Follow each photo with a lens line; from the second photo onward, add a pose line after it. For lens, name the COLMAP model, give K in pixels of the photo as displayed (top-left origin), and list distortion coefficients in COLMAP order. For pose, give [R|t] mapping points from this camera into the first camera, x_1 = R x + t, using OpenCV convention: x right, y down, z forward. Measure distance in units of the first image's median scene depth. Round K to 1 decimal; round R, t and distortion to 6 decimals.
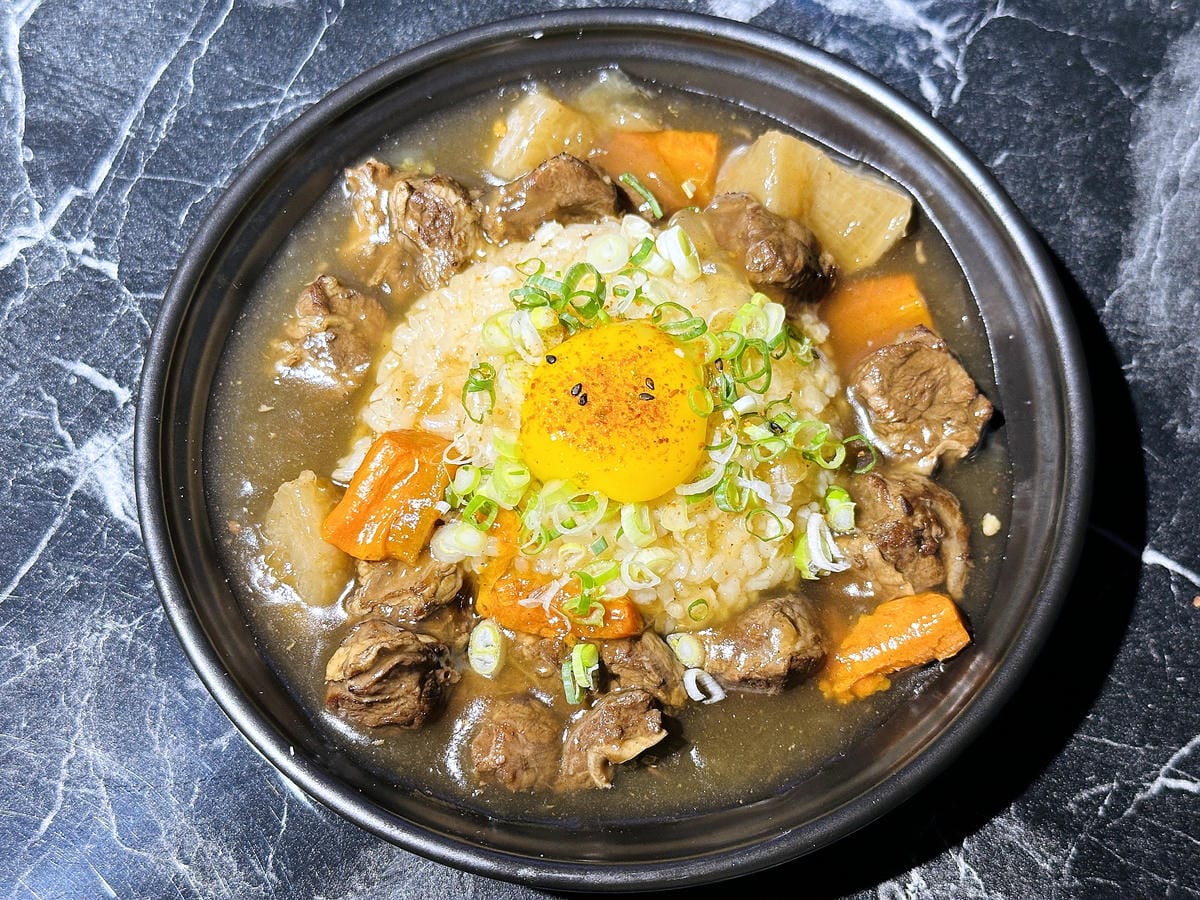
lens RADIAL K [[1697.9, 0, 600.0], [0, 1697.9, 450.0], [0, 0, 1]] dist [0.296586, -0.920043]
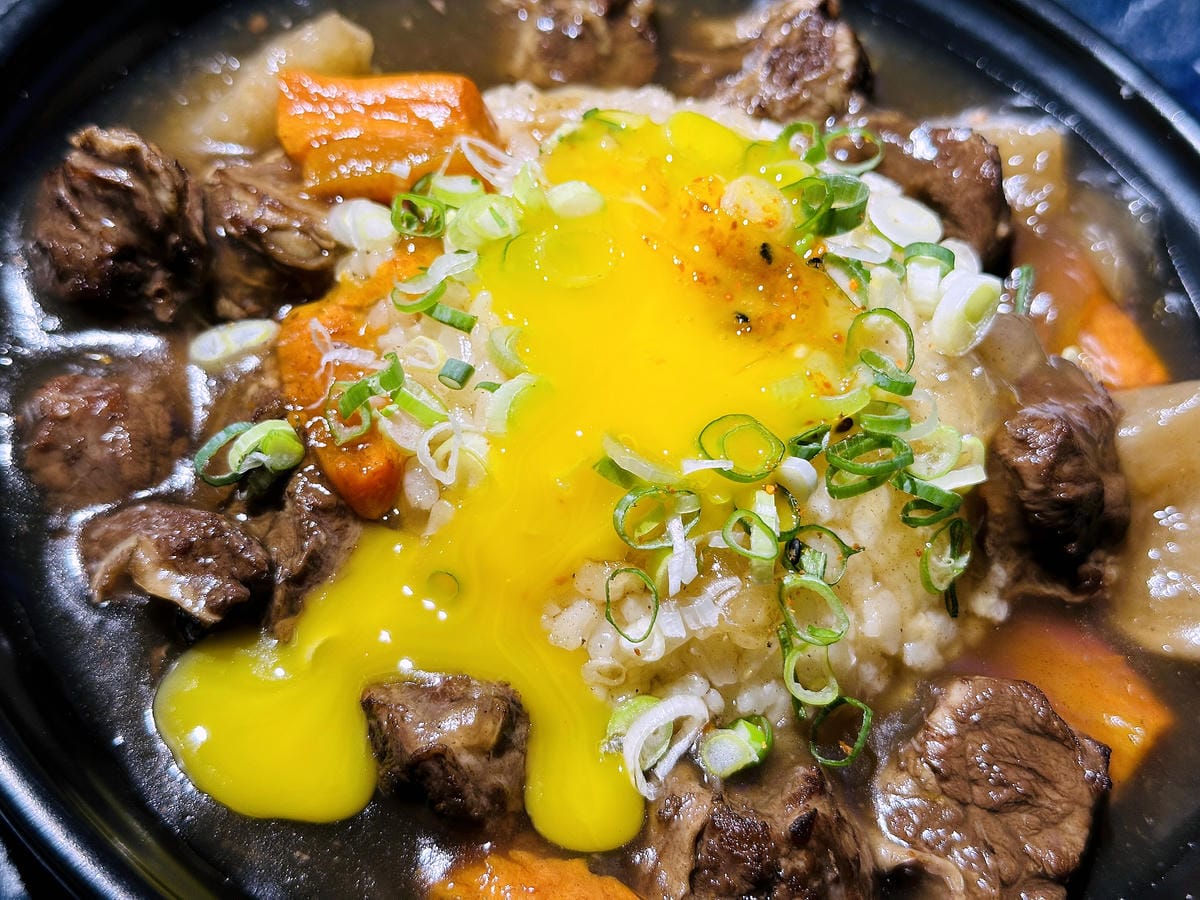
lens RADIAL K [[1697.9, 0, 600.0], [0, 1697.9, 450.0], [0, 0, 1]] dist [0.296586, -0.920043]
pose [[0.492360, 0.785625, -0.374665, 0.256337], [-0.862734, 0.497472, -0.090613, 0.076955], [0.115197, 0.367851, 0.922722, 0.454285]]
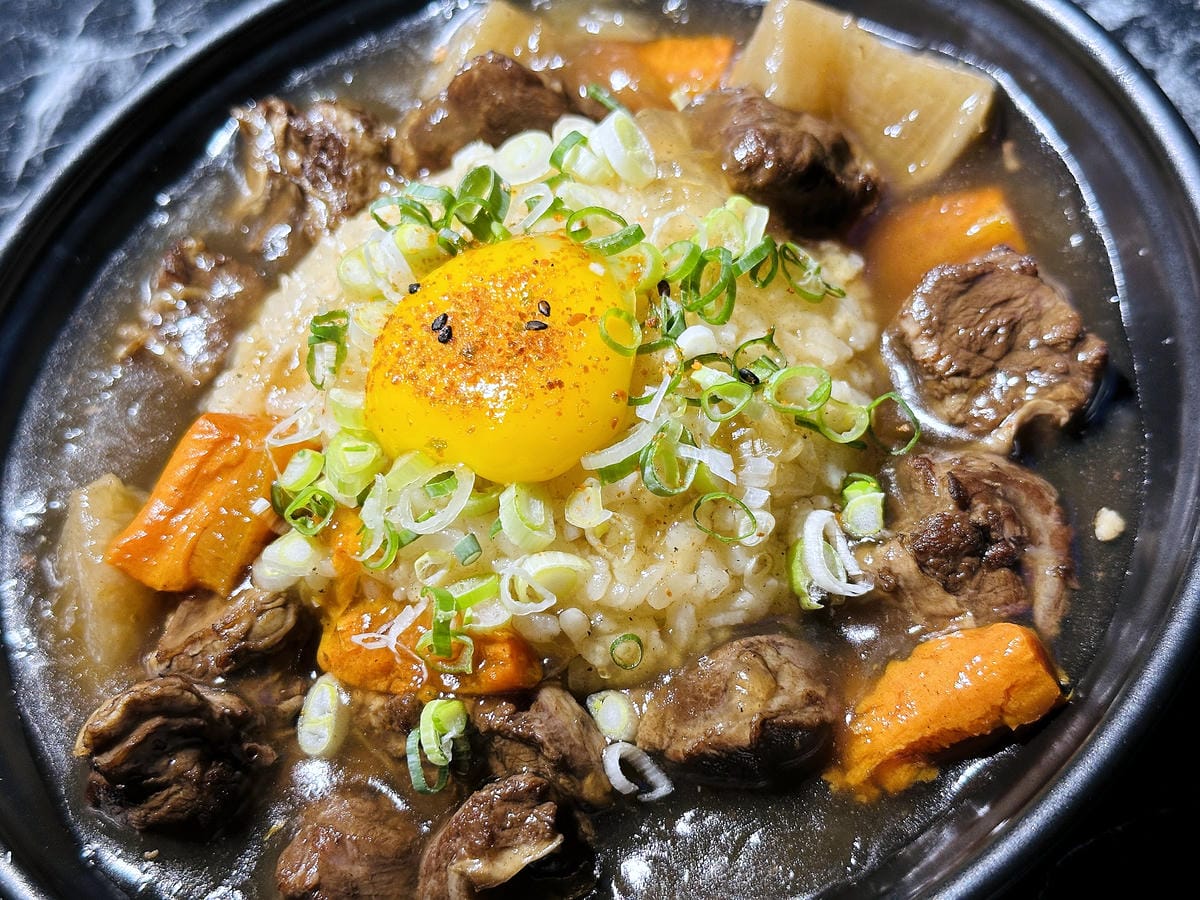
lens RADIAL K [[1697.9, 0, 600.0], [0, 1697.9, 450.0], [0, 0, 1]] dist [0.296586, -0.920043]
pose [[0.976302, -0.039376, -0.212799, 0.185561], [0.005241, 0.987321, -0.158650, 0.119028], [0.216348, 0.153775, 0.964130, 0.351773]]
